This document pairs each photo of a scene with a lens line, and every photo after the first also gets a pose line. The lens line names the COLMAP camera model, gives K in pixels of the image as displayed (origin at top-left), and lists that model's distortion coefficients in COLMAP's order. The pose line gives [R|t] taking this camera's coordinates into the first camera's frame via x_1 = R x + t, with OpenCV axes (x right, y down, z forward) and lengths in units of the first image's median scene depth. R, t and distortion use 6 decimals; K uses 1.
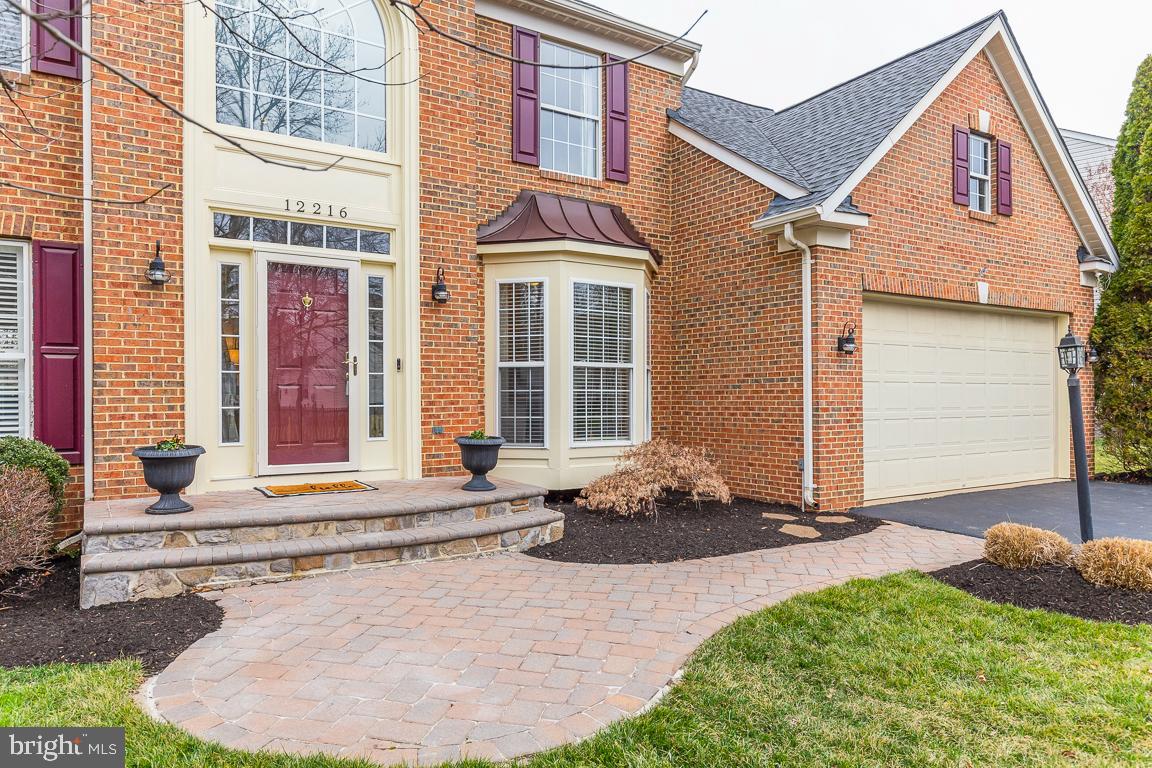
lens RADIAL K [[732.2, 0, 571.9], [0, 732.2, 390.5], [0, 0, 1]] dist [0.004359, 0.001545]
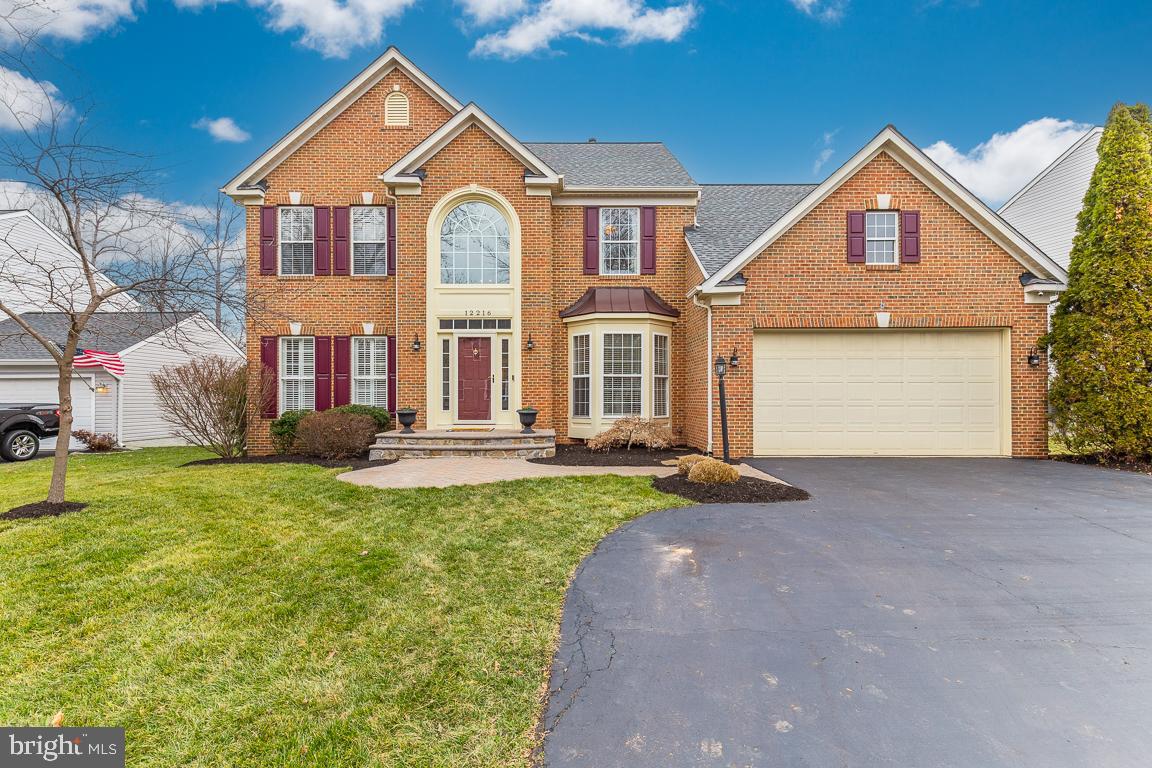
lens RADIAL K [[531.3, 0, 576.0], [0, 531.3, 384.0], [0, 0, 1]] dist [0.000779, 0.000128]
pose [[0.848792, -0.011354, -0.528605, 0.694867], [0.003713, 0.999873, -0.015514, 0.008639], [0.528714, 0.011205, 0.848726, -0.244391]]
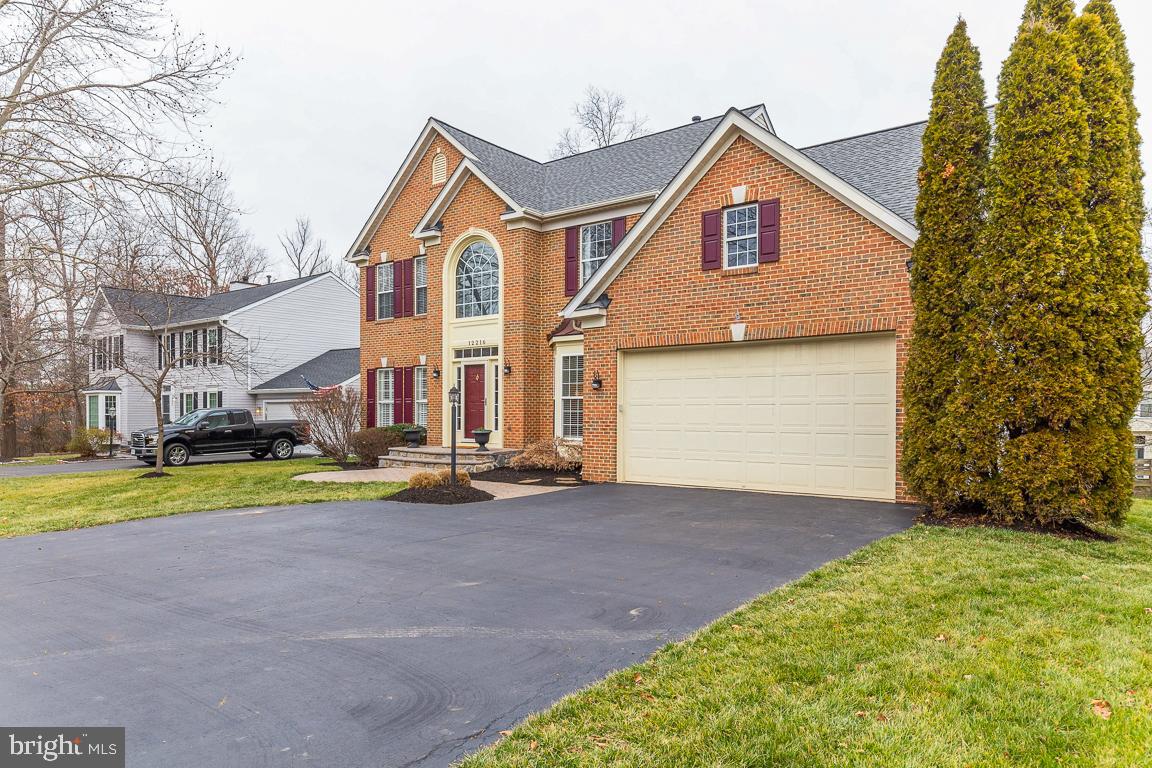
lens RADIAL K [[748.5, 0, 575.1], [0, 748.5, 405.3], [0, 0, 1]] dist [-0.001033, -0.000028]
pose [[0.334785, -0.008652, -0.942255, 1.936356], [0.002357, 0.999962, -0.008344, 0.001481], [0.942292, 0.000572, 0.334793, 0.359062]]
